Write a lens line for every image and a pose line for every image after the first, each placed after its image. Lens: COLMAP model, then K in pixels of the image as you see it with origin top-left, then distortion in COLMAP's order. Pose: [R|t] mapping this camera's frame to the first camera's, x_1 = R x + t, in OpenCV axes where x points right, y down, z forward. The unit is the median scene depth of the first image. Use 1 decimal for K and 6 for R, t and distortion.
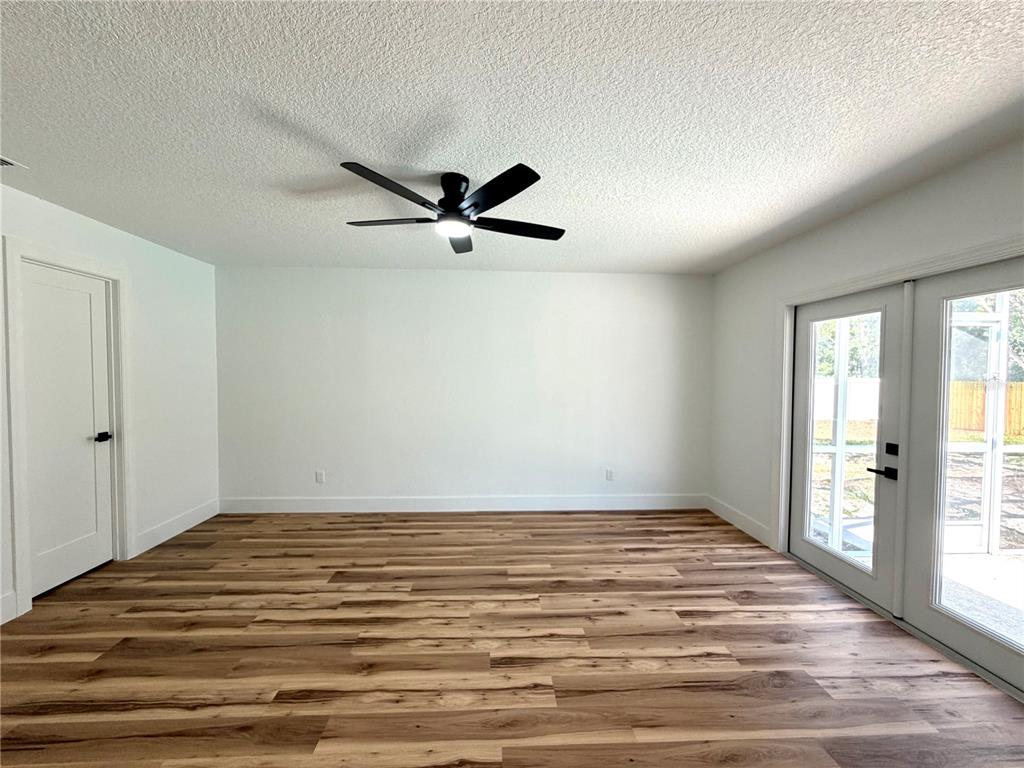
lens RADIAL K [[410.9, 0, 507.8], [0, 410.9, 386.1], [0, 0, 1]] dist [-0.000177, 0.000484]
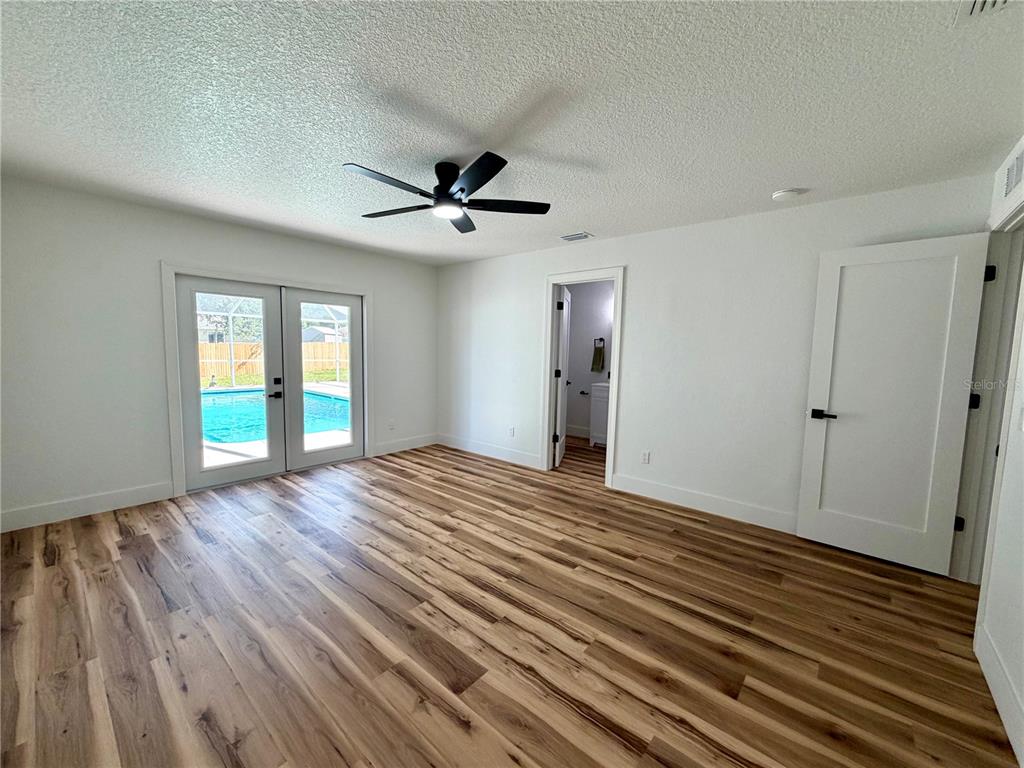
lens RADIAL K [[410.9, 0, 511.0], [0, 410.9, 384.7], [0, 0, 1]] dist [-0.000177, 0.000484]
pose [[-0.730694, -0.082949, 0.677647, -0.977751], [-0.005362, 0.993258, 0.115801, -0.038386], [-0.682684, 0.080981, -0.726213, 1.592359]]
